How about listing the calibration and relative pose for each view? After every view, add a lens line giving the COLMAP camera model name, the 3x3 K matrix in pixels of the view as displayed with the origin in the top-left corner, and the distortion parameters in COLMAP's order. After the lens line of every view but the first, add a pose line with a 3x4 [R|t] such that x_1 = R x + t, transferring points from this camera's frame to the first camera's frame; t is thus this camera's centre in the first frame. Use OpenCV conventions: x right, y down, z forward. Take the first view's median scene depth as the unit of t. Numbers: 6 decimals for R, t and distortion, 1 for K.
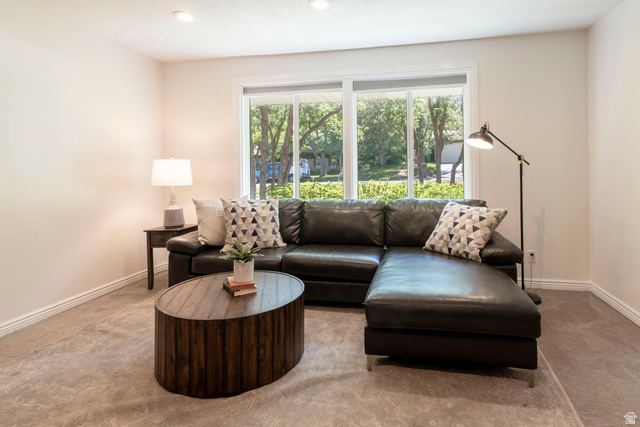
lens RADIAL K [[261.7, 0, 319.9], [0, 261.7, 172.4], [0, 0, 1]] dist [0.002372, 0.000168]
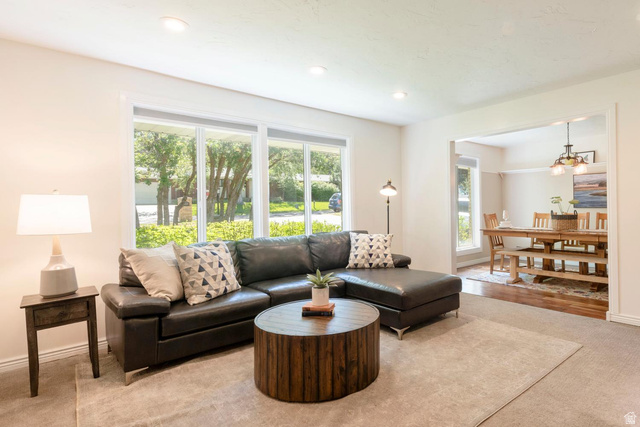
lens RADIAL K [[256.6, 0, 320.0], [0, 256.6, 213.5], [0, 0, 1]] dist [0.001363, -0.000013]
pose [[0.772901, -0.012456, 0.634404, -0.557505], [0.012885, 0.999909, 0.003935, 0.004605], [-0.634395, 0.005133, 0.772992, 0.070457]]
